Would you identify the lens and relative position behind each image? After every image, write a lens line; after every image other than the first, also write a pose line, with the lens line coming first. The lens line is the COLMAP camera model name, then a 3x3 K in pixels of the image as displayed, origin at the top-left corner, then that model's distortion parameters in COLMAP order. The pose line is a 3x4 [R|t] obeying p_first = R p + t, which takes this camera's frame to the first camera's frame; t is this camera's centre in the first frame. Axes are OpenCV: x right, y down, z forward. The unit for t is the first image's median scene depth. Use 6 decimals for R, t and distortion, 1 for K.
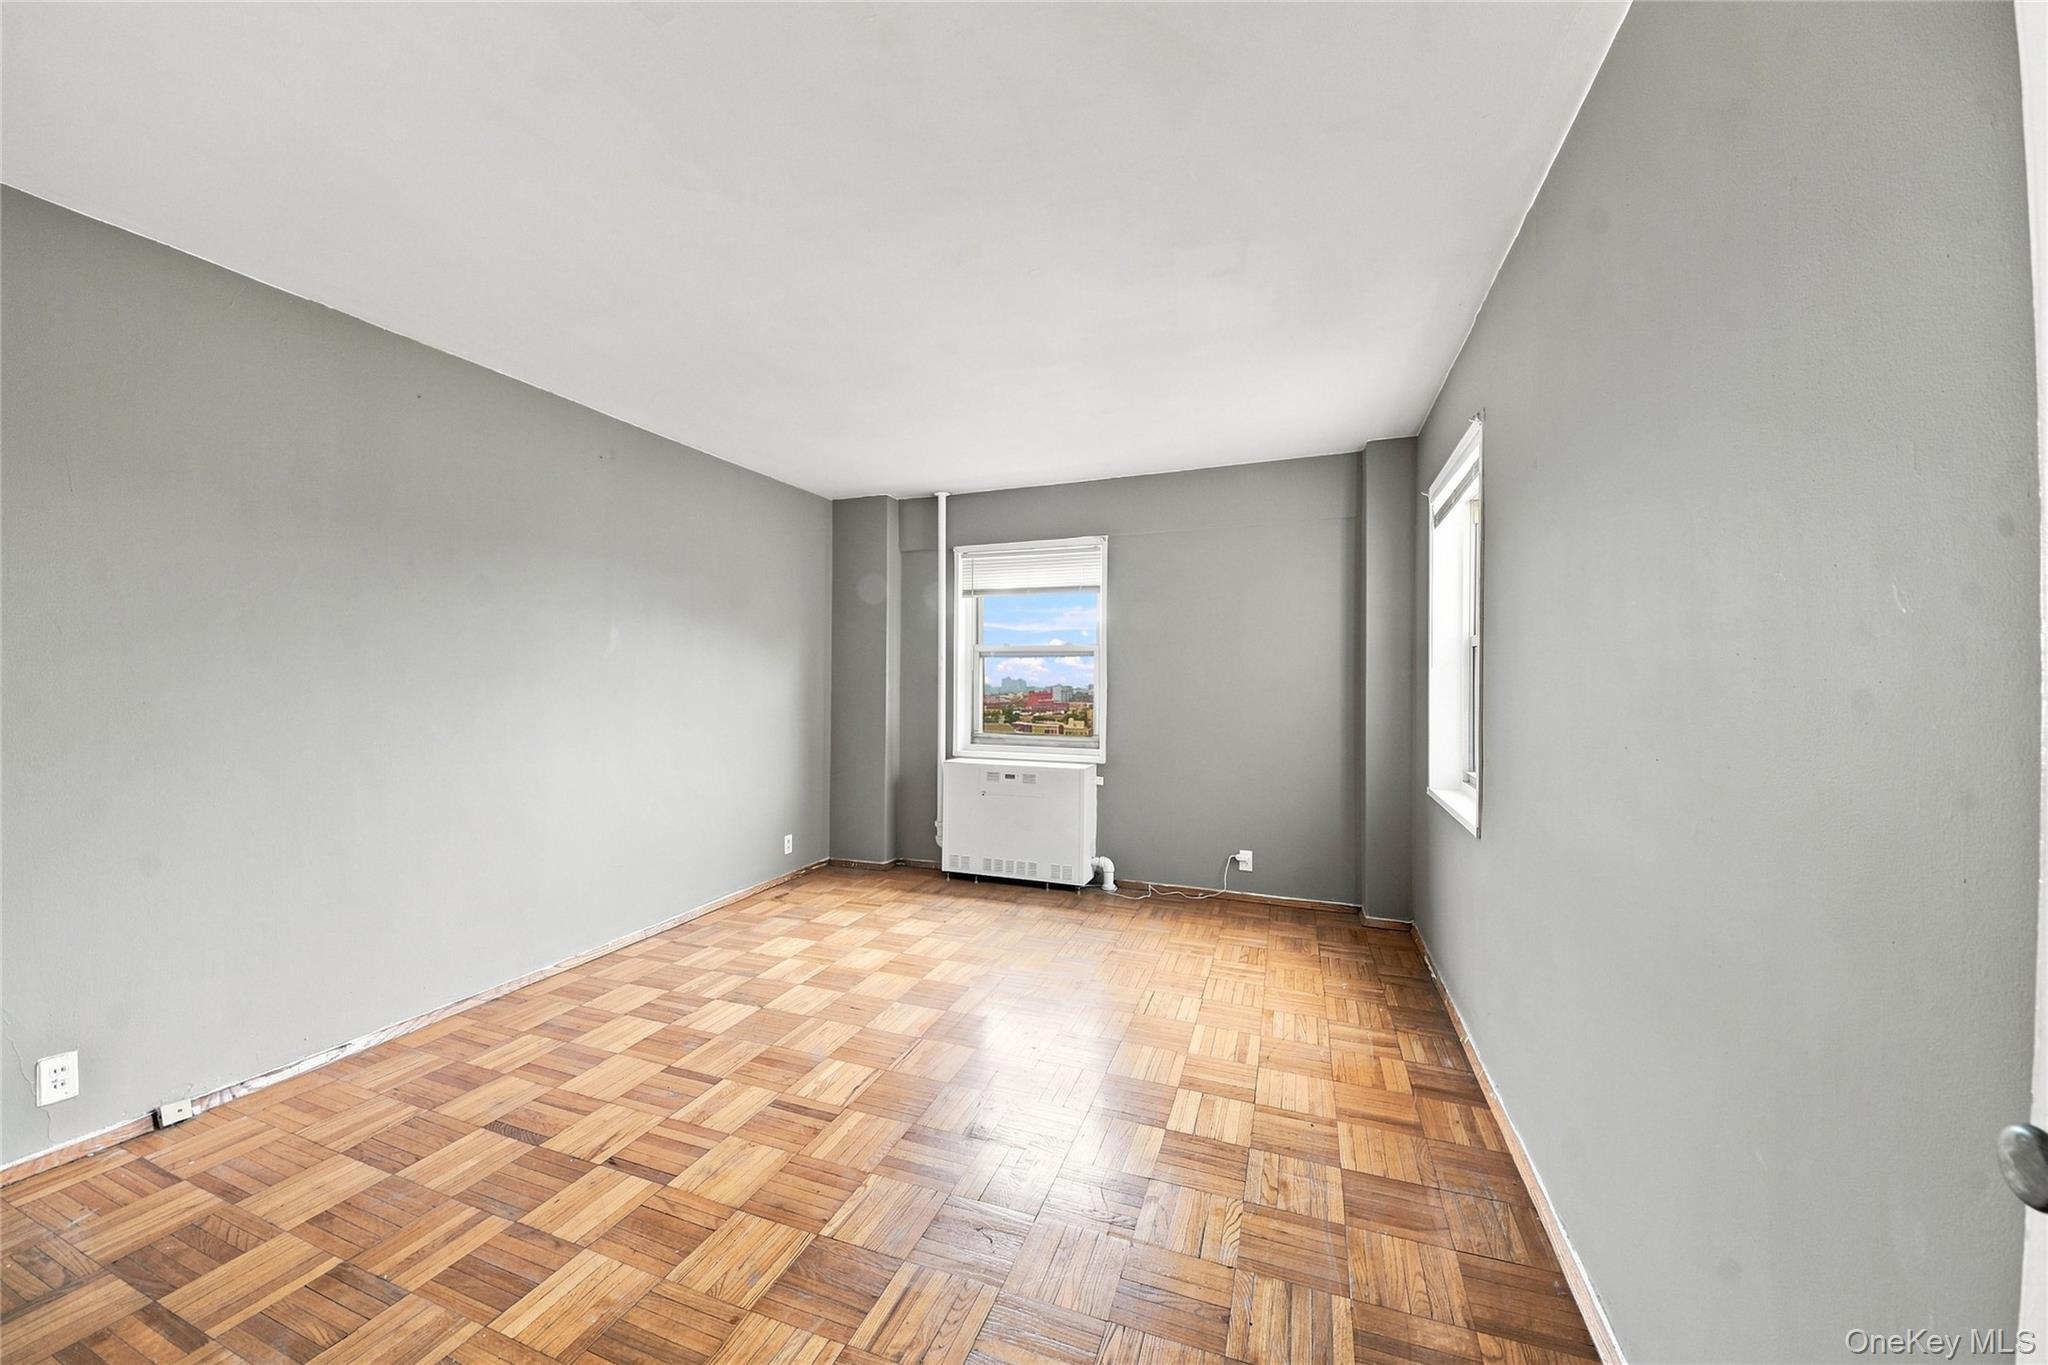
lens RADIAL K [[735.4, 0, 1023.9], [0, 735.4, 680.1], [0, 0, 1]] dist [0.031185, -0.022241]
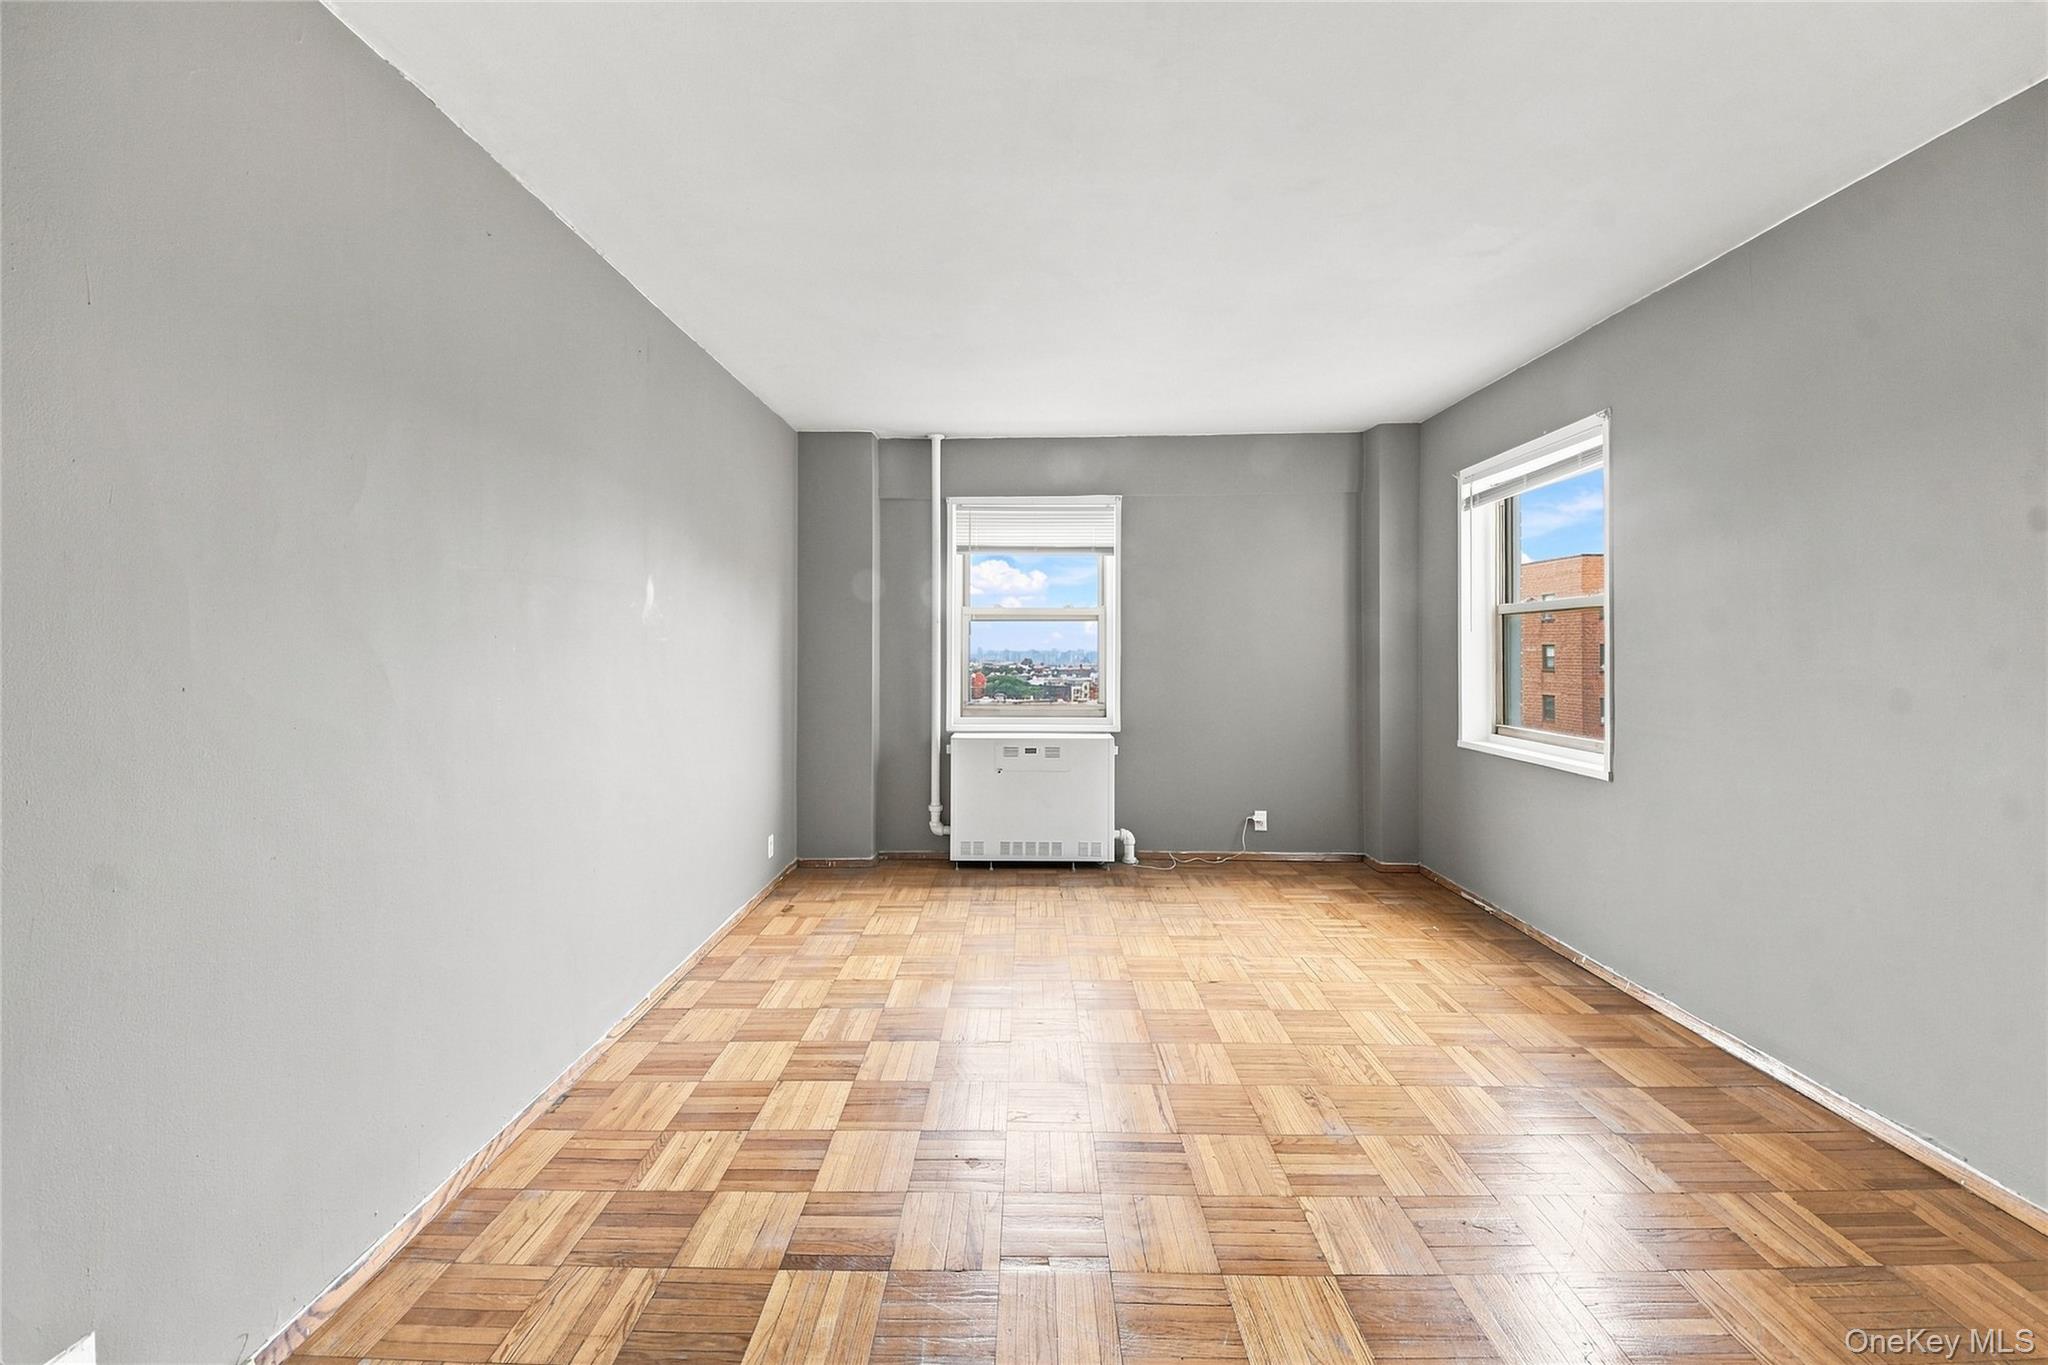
lens RADIAL K [[765.5, 0, 1023.0], [0, 765.5, 650.0], [0, 0, 1]] dist [0.026065, -0.017911]
pose [[0.940523, -0.003828, 0.339708, -0.372102], [0.002583, 0.999988, 0.004119, 0.000963], [-0.339720, -0.002997, 0.940522, 0.107809]]
